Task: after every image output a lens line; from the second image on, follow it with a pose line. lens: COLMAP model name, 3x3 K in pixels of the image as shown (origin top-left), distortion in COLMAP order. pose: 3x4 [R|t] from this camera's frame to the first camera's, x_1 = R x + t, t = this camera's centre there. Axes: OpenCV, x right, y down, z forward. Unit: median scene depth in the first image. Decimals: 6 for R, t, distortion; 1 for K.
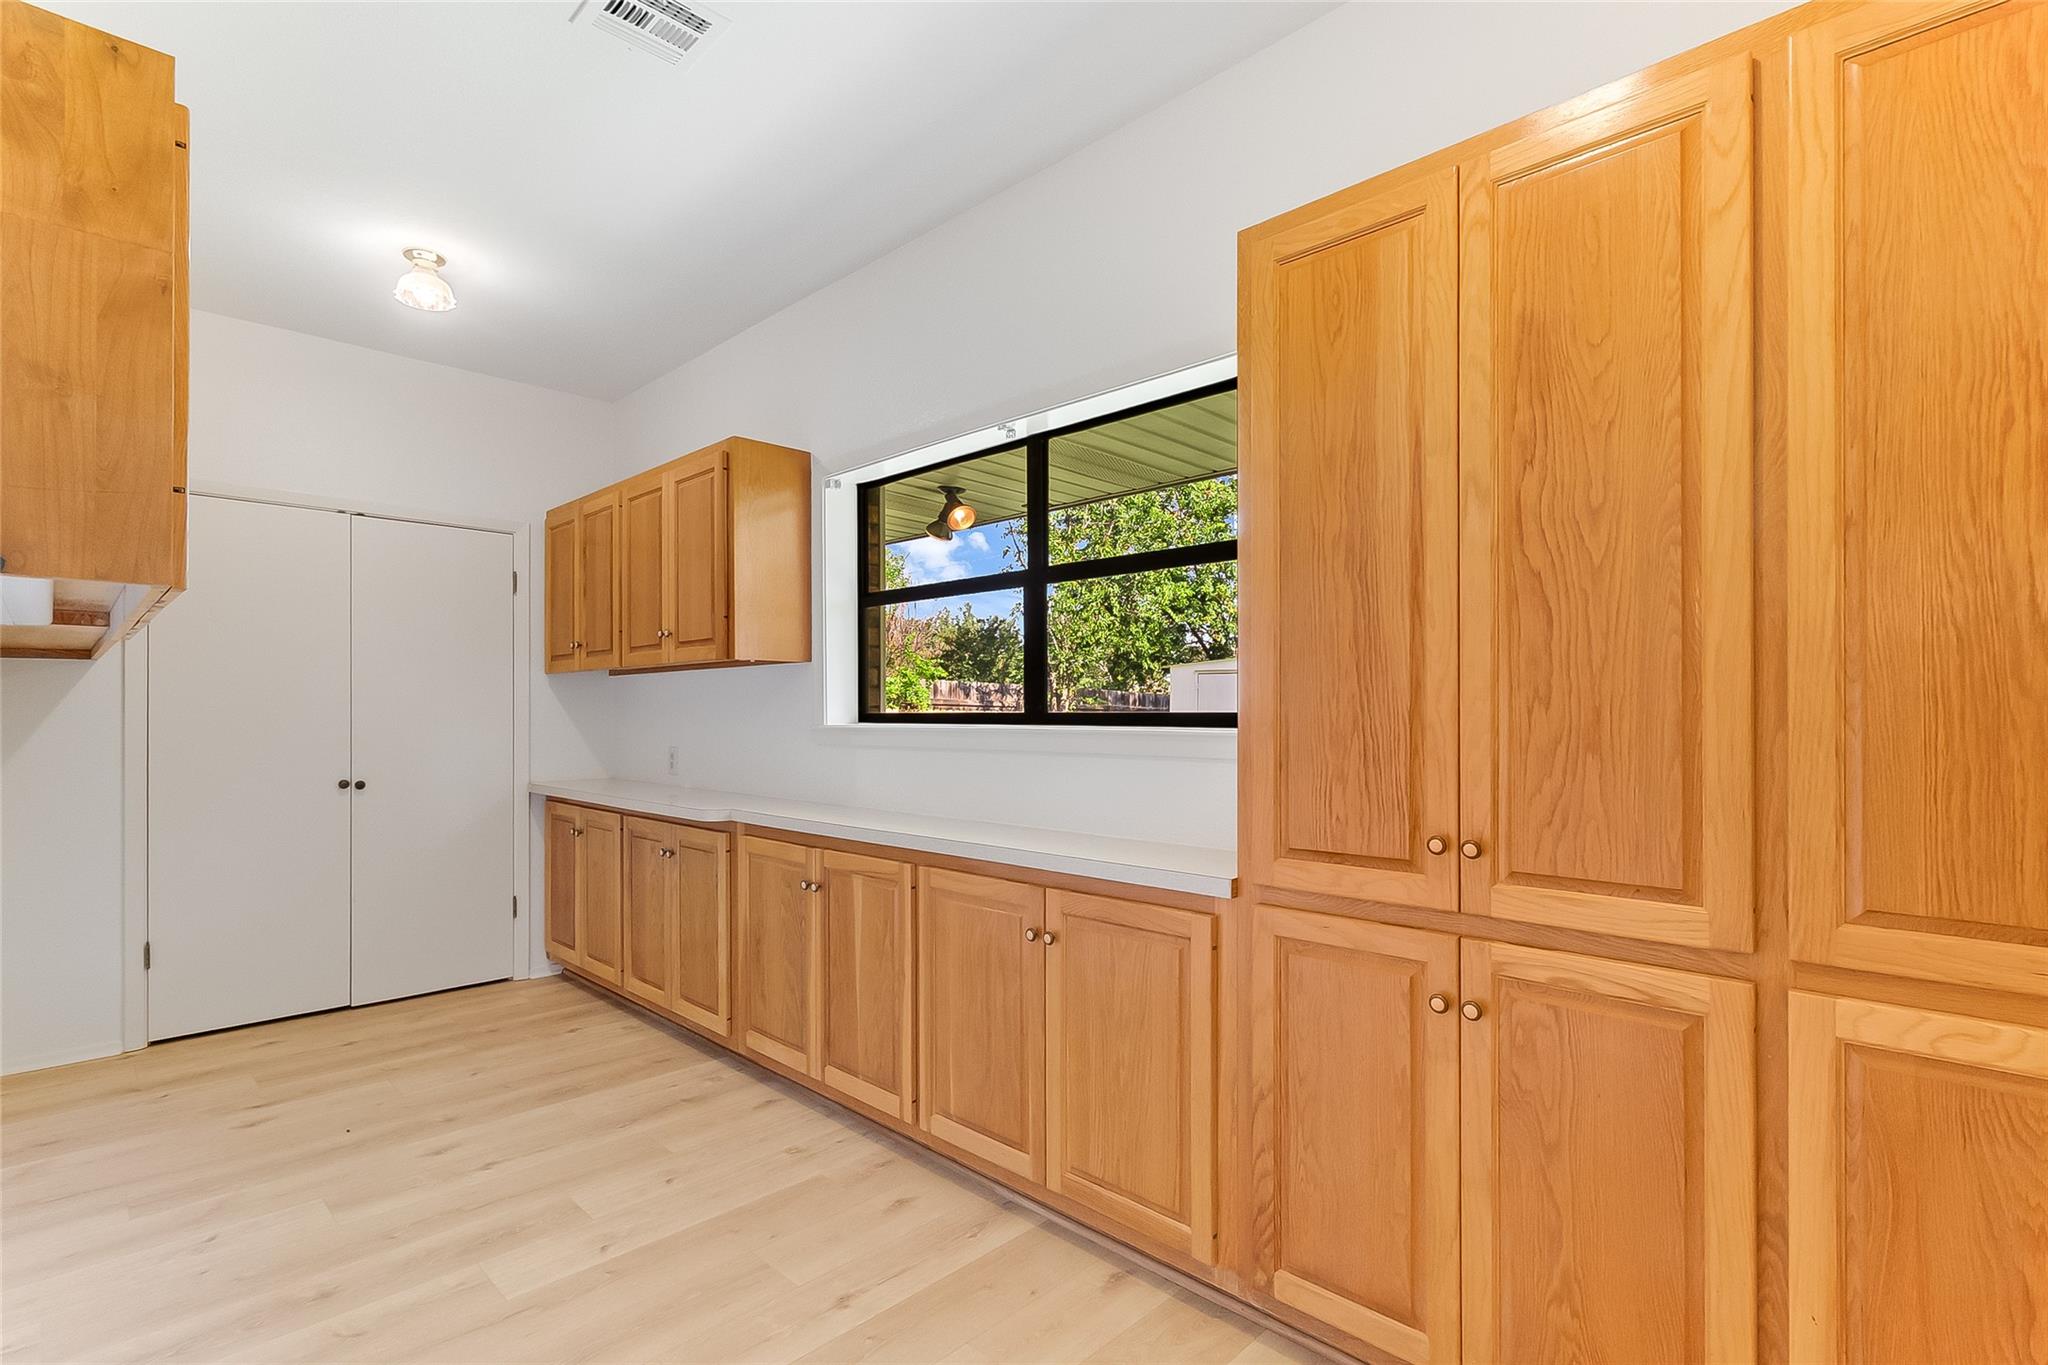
lens RADIAL K [[968.6, 0, 1034.7], [0, 968.6, 697.7], [0, 0, 1]] dist [-0.001674, -0.000488]
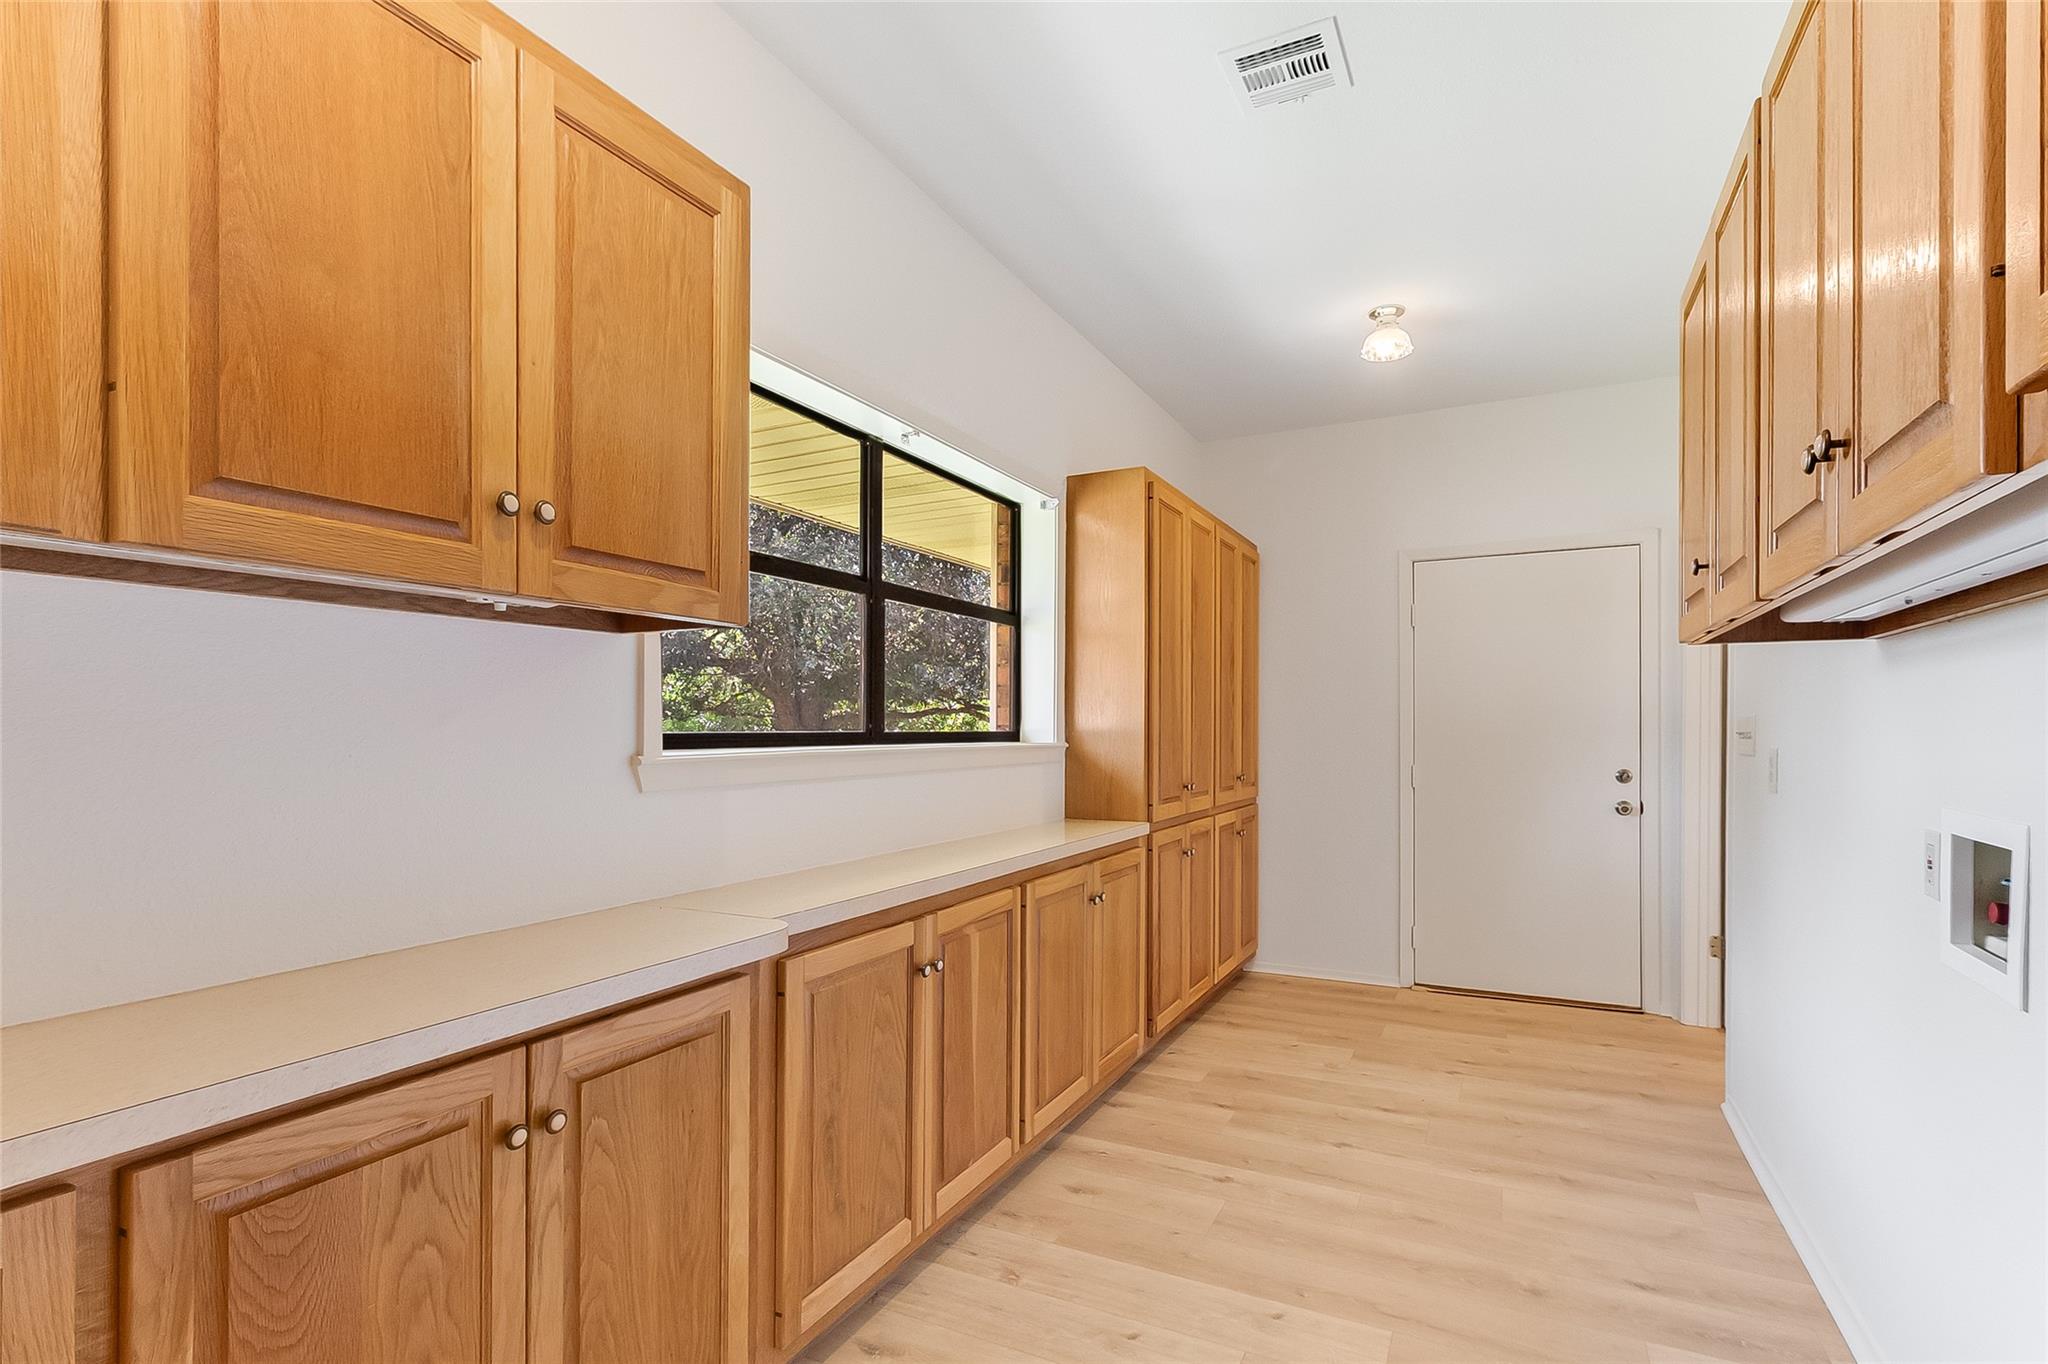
lens RADIAL K [[968.6, 0, 1031.2], [0, 968.6, 728.9], [0, 0, 1]] dist [-0.001674, -0.000488]
pose [[-0.304871, 0.004921, 0.952381, -0.960169], [-0.010439, 0.999909, -0.008508, 0.019194], [-0.952336, -0.012535, -0.304792, 1.160848]]
